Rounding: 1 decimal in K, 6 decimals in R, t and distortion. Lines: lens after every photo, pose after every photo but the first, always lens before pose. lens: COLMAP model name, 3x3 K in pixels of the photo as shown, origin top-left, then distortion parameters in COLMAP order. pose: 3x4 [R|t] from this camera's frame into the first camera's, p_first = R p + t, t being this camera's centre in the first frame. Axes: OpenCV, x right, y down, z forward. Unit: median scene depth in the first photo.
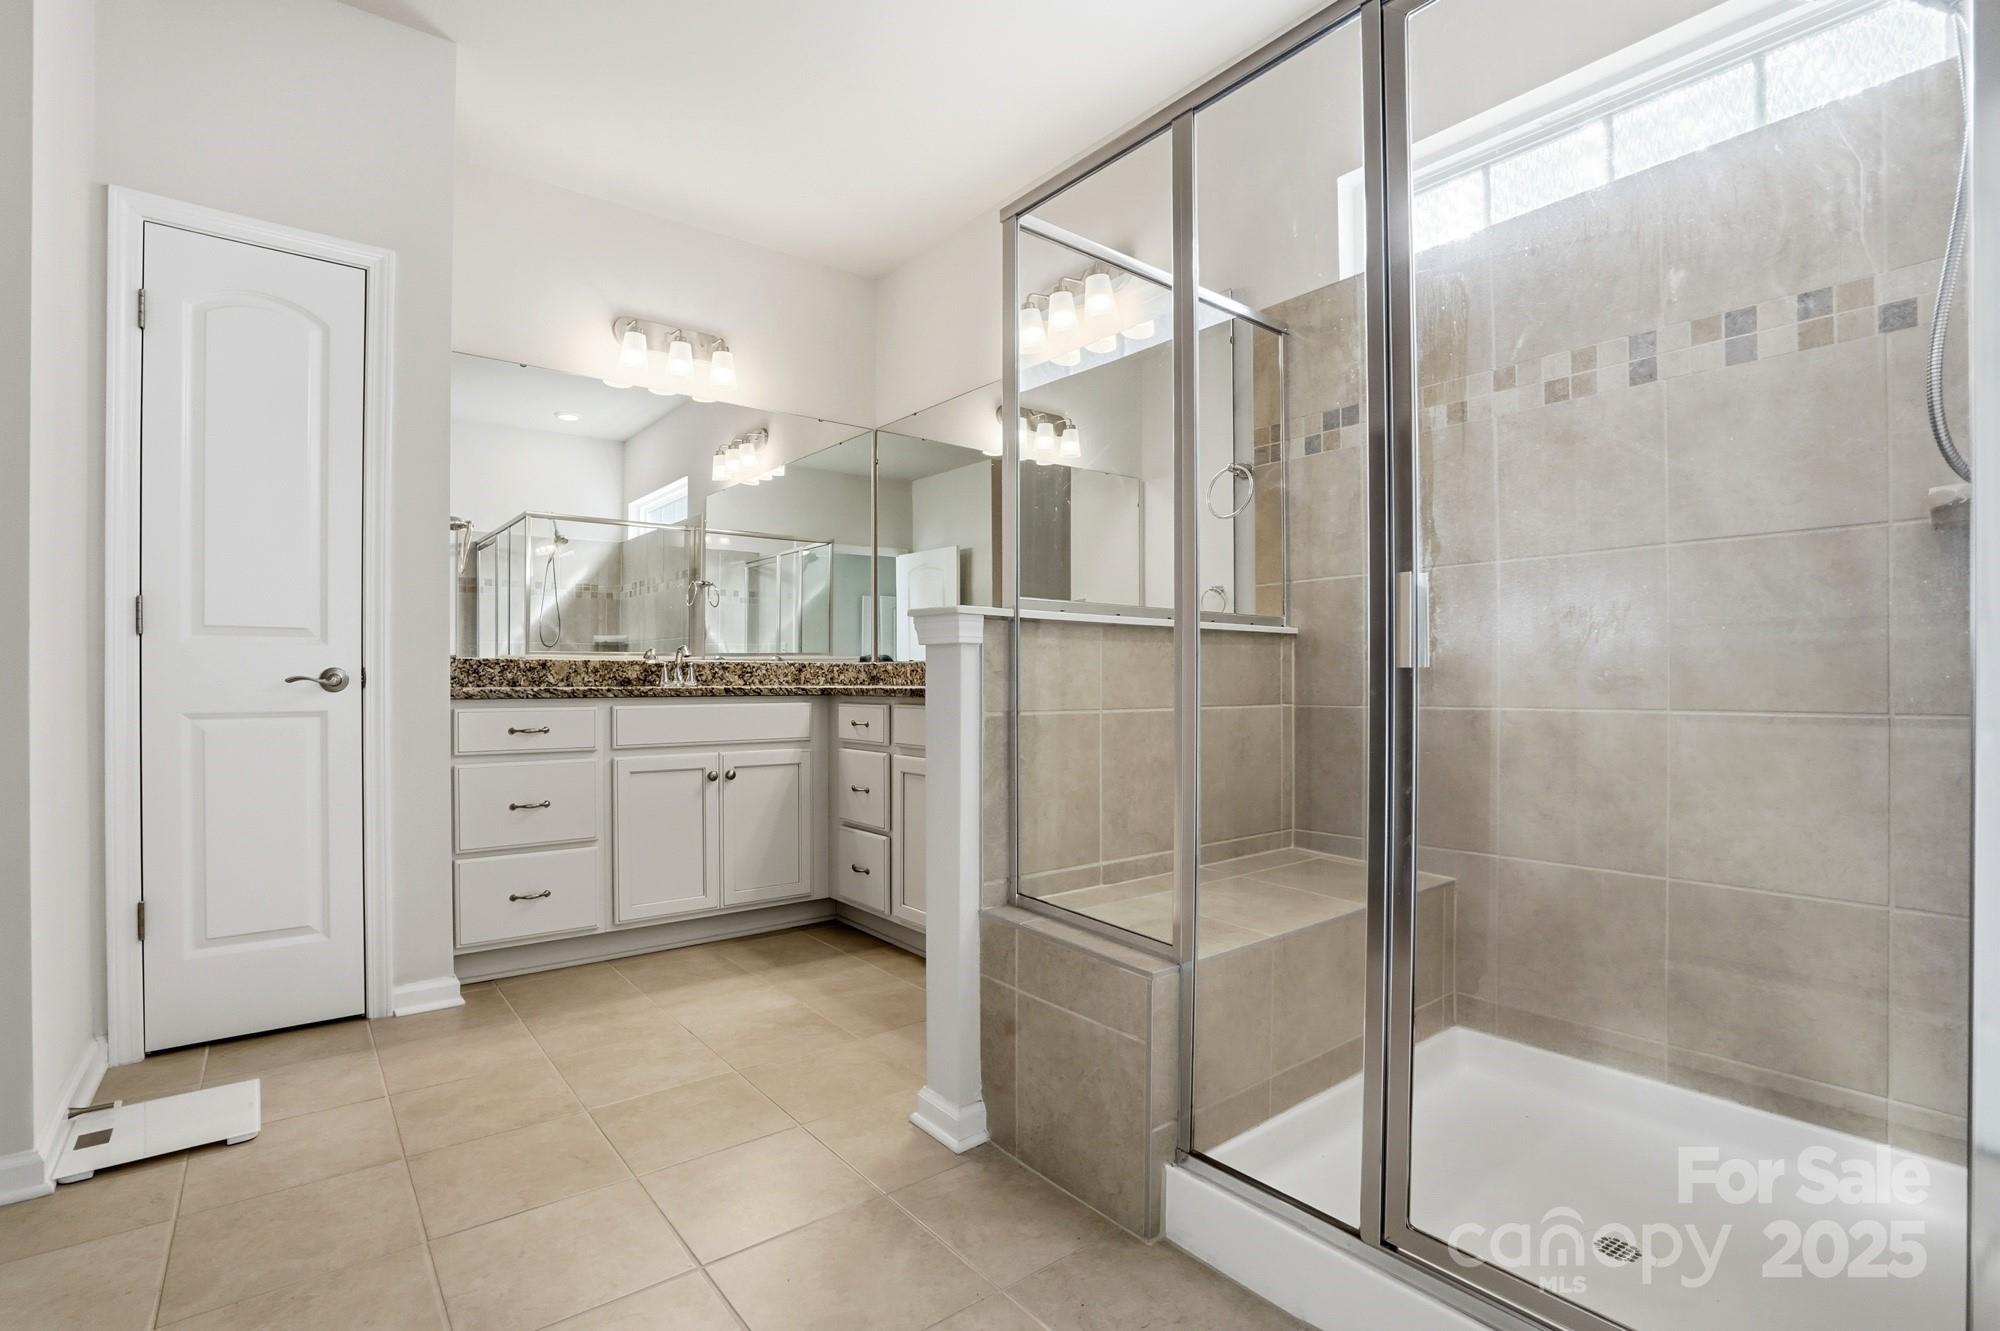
lens RADIAL K [[932.0, 0, 999.6], [0, 932.0, 682.2], [0, 0, 1]] dist [-0.052277, 0.000274]
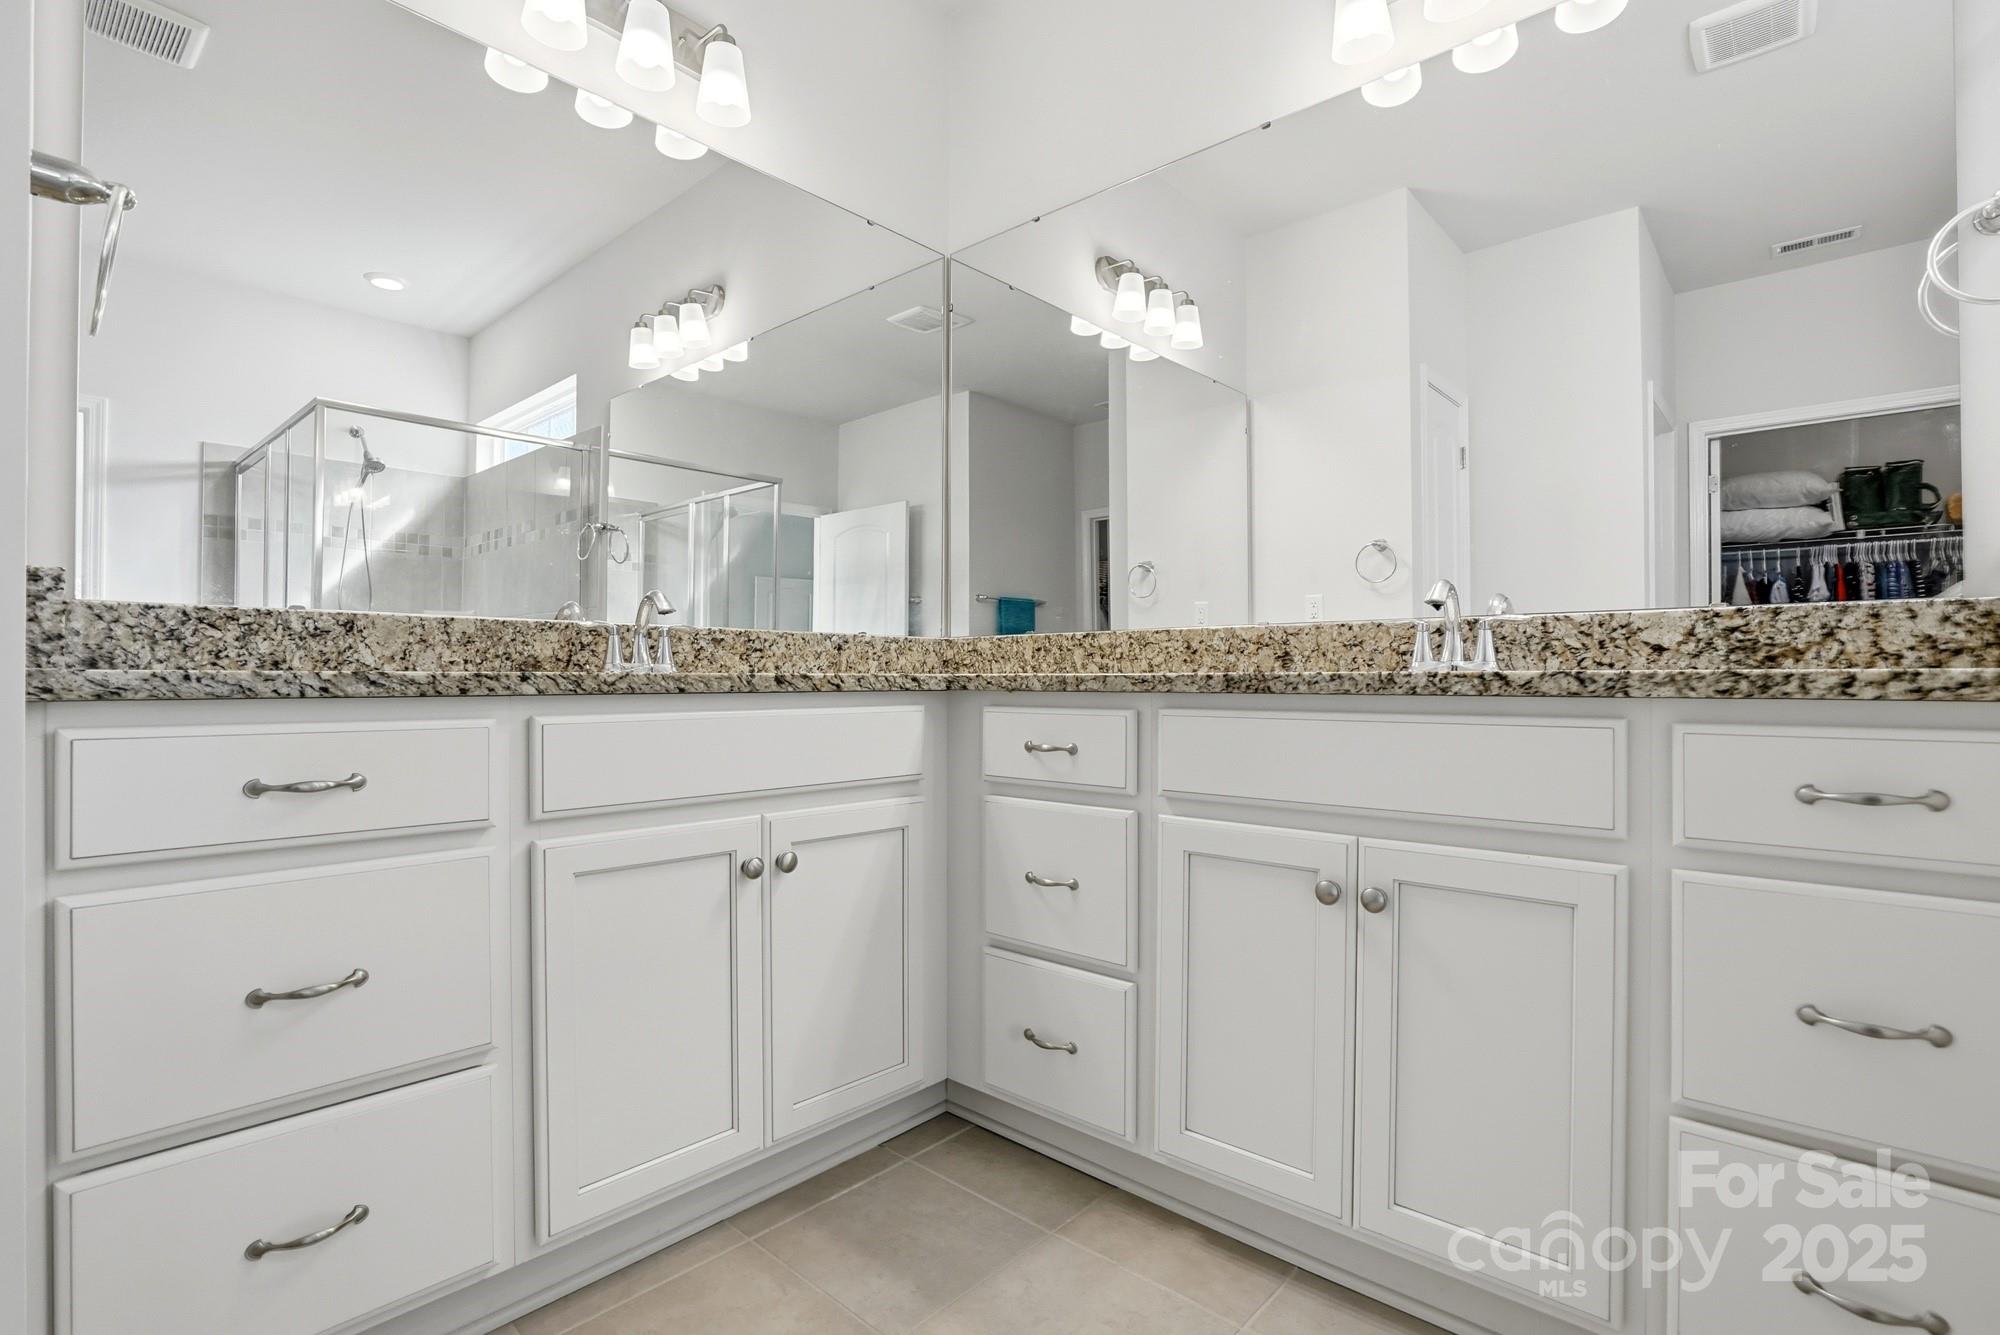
lens RADIAL K [[942.2, 0, 1002.1], [0, 942.2, 672.6], [0, 0, 1]] dist [-0.056840, 0.020662]
pose [[0.986866, 0.001183, 0.161538, -0.256096], [0.000215, 0.999963, -0.008632, 0.009069], [-0.161542, 0.008553, 0.986829, 0.511198]]
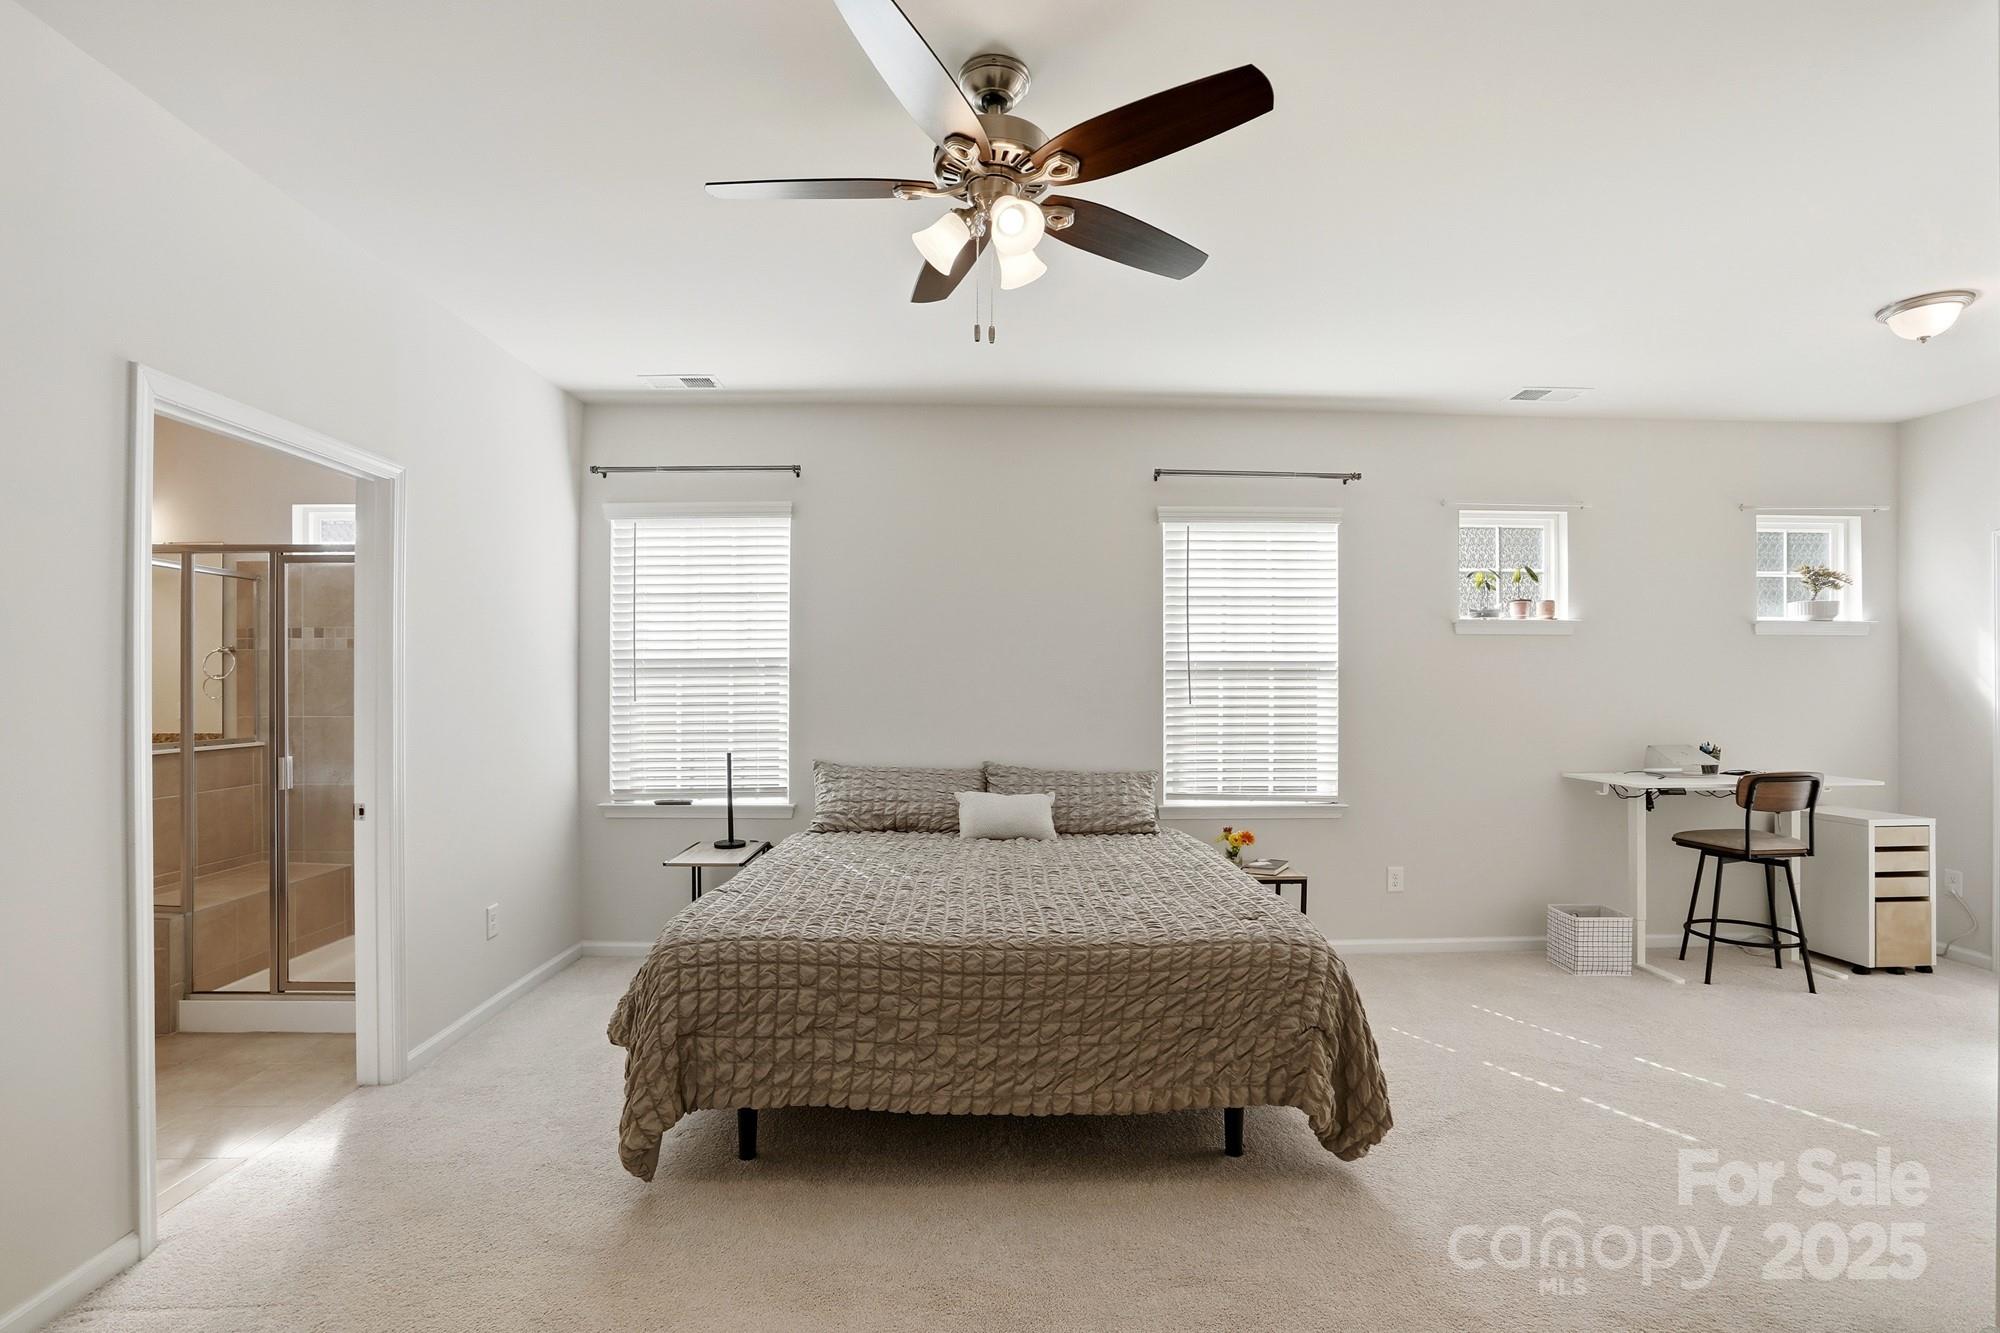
lens RADIAL K [[932.0, 0, 999.6], [0, 932.0, 683.2], [0, 0, 1]] dist [-0.052277, 0.000274]
pose [[0.598674, 0.001752, 0.800991, -0.173404], [0.000472, 0.999997, -0.002540, -0.132801], [-0.800992, 0.001898, 0.598671, -0.930465]]
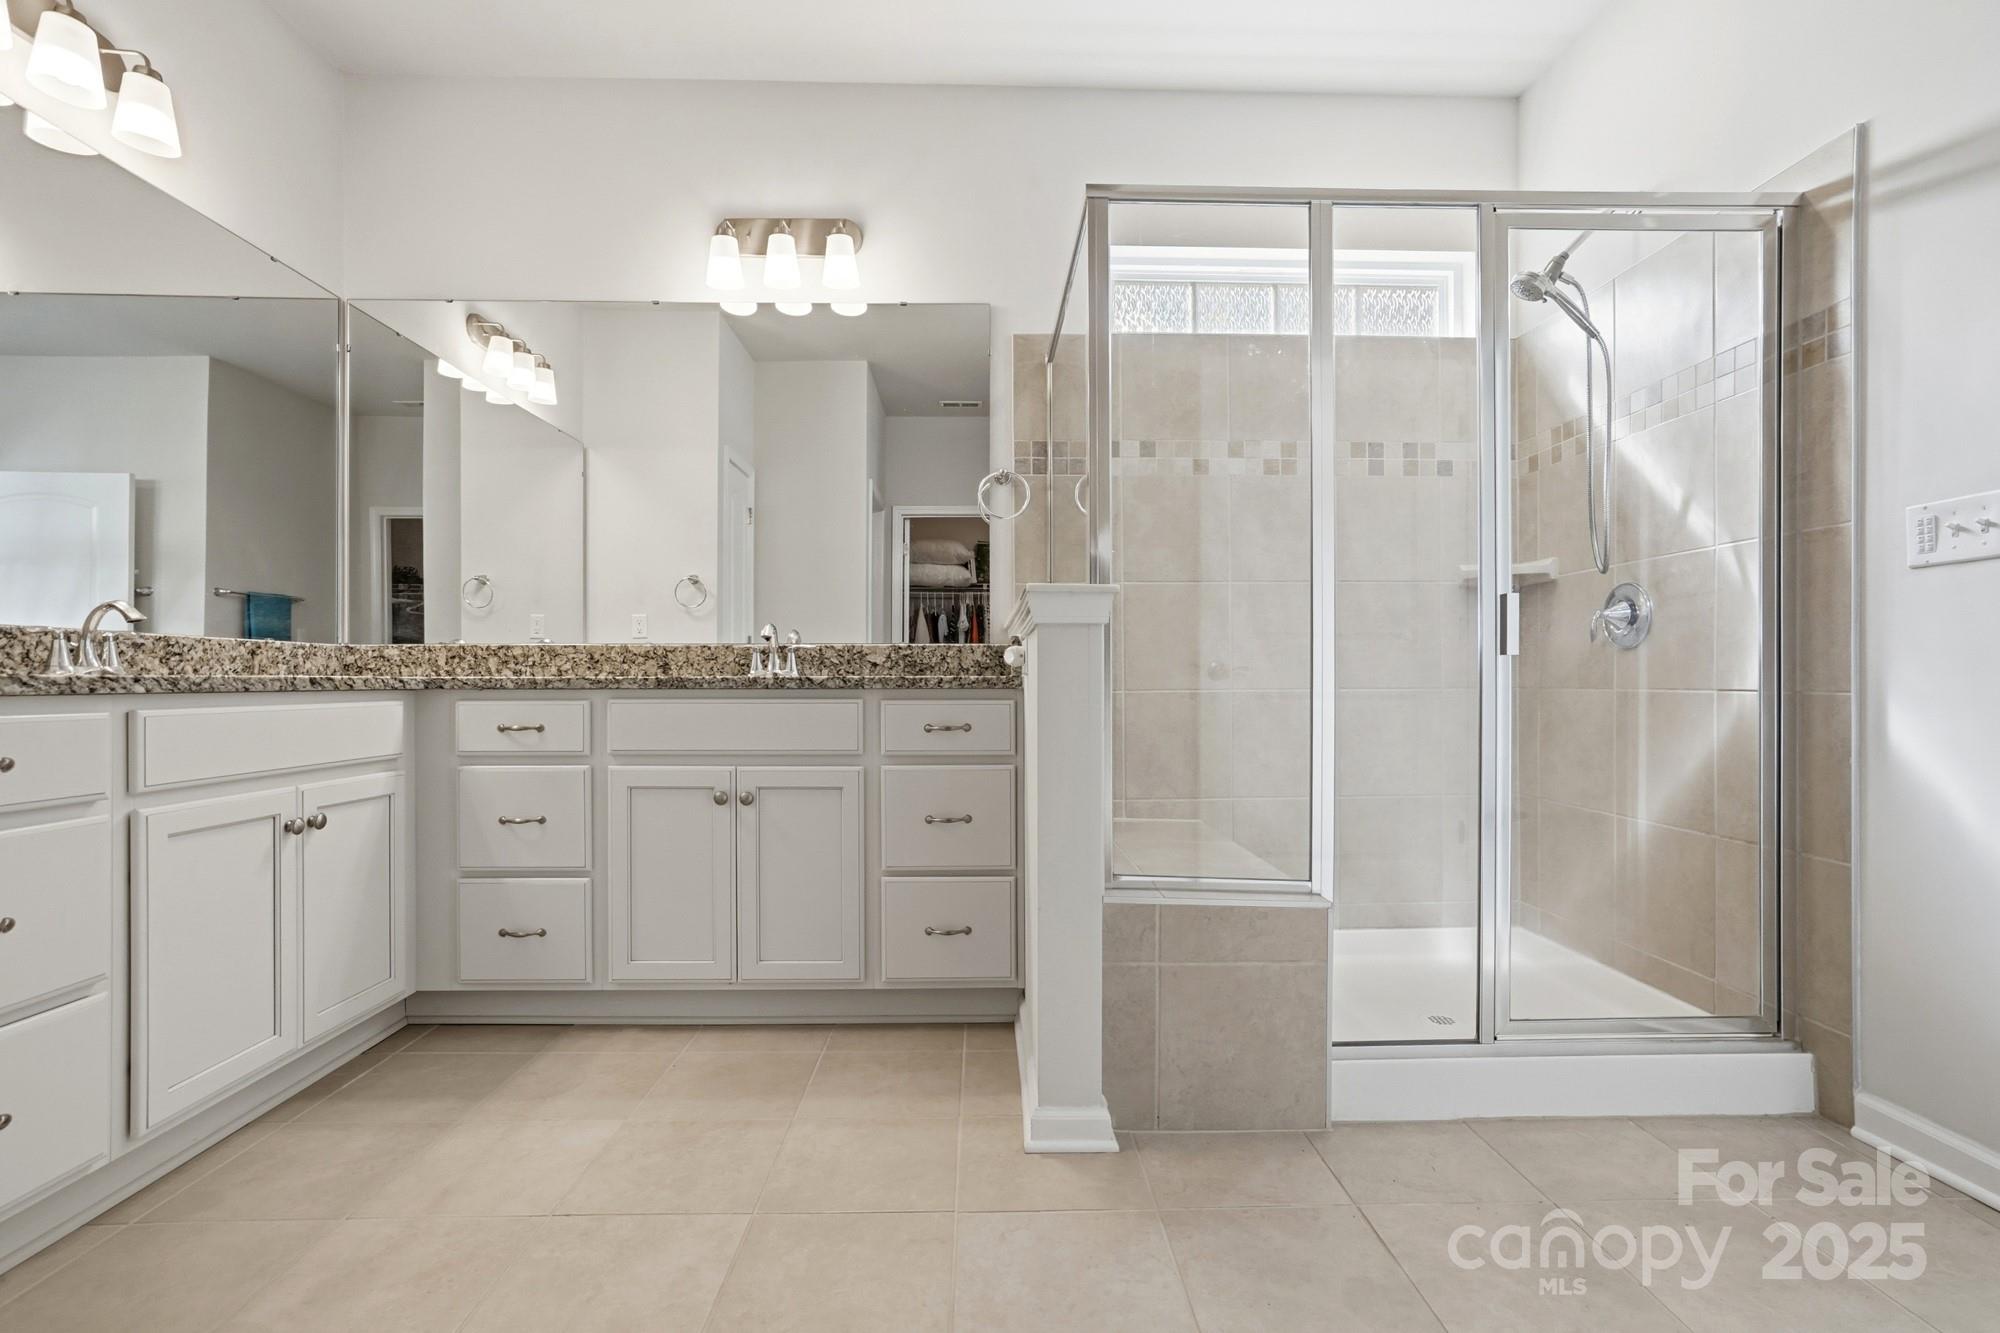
lens RADIAL K [[923.0, 0, 995.2], [0, 923.0, 681.8], [0, 0, 1]] dist [-0.002065, 0.000167]
pose [[0.609496, -0.001266, 0.792788, -0.489752], [0.002744, 0.999996, -0.000512, 0.010350], [-0.792784, 0.002487, 0.609497, 0.280344]]
